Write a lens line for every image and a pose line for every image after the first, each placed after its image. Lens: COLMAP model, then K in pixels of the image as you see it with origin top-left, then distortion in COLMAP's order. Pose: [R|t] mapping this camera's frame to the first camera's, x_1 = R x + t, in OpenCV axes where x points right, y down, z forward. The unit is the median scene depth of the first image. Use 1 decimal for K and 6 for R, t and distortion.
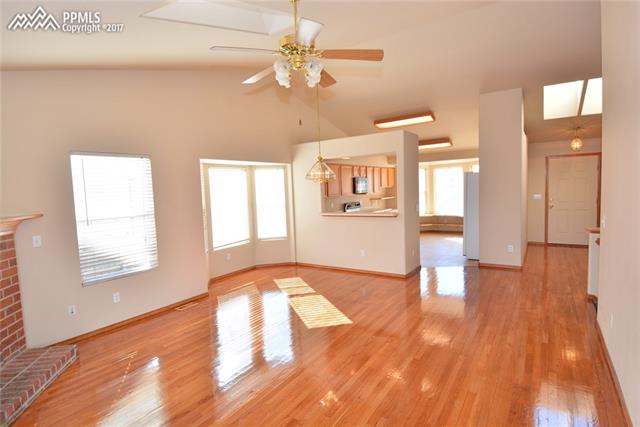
lens RADIAL K [[327.0, 0, 318.9], [0, 327.0, 213.7], [0, 0, 1]] dist [-0.019539, -0.001023]
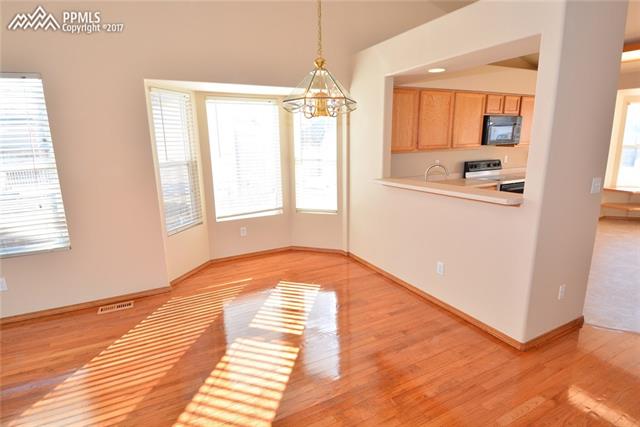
lens RADIAL K [[327.0, 0, 319.6], [0, 327.0, 214.5], [0, 0, 1]] dist [-0.019539, -0.001023]
pose [[0.872061, 0.126313, -0.472815, 0.213026], [-0.051777, 0.984509, 0.167513, -0.033211], [0.486650, -0.121601, 0.865092, 0.534884]]
